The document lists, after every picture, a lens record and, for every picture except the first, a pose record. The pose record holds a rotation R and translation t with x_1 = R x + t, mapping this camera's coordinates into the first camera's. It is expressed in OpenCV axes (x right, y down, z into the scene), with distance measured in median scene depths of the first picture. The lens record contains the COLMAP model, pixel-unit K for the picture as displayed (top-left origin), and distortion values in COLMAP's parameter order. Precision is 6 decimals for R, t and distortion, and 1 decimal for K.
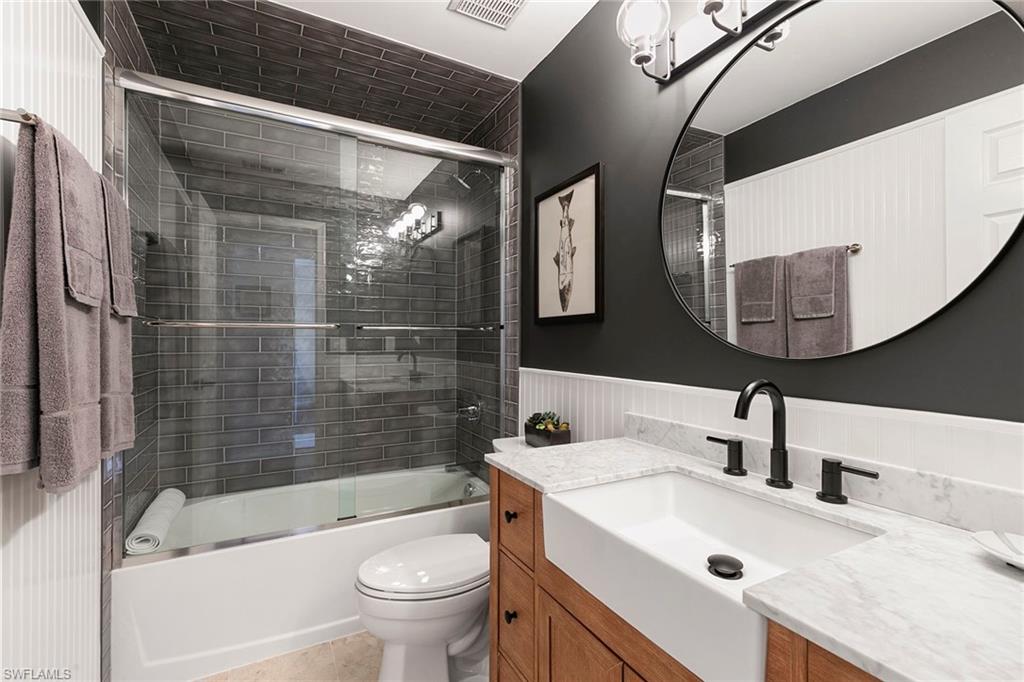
lens RADIAL K [[457.6, 0, 514.0], [0, 457.6, 340.4], [0, 0, 1]] dist [0.009506, -0.002823]
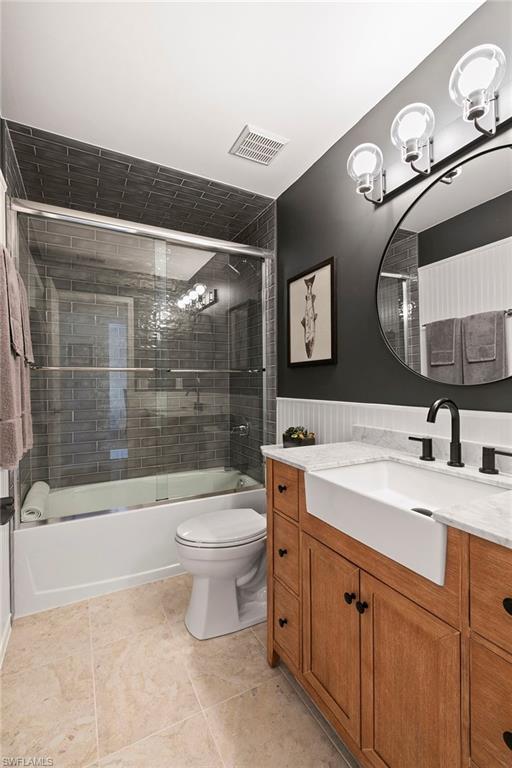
lens RADIAL K [[343.2, 0, 255.1], [0, 343.2, 386.1], [0, 0, 1]] dist [0.009506, -0.002823]
pose [[0.999896, -0.008503, -0.011620, -0.049333], [0.008602, 0.999927, 0.008503, 0.015565], [0.011547, -0.008602, 0.999896, -0.097404]]
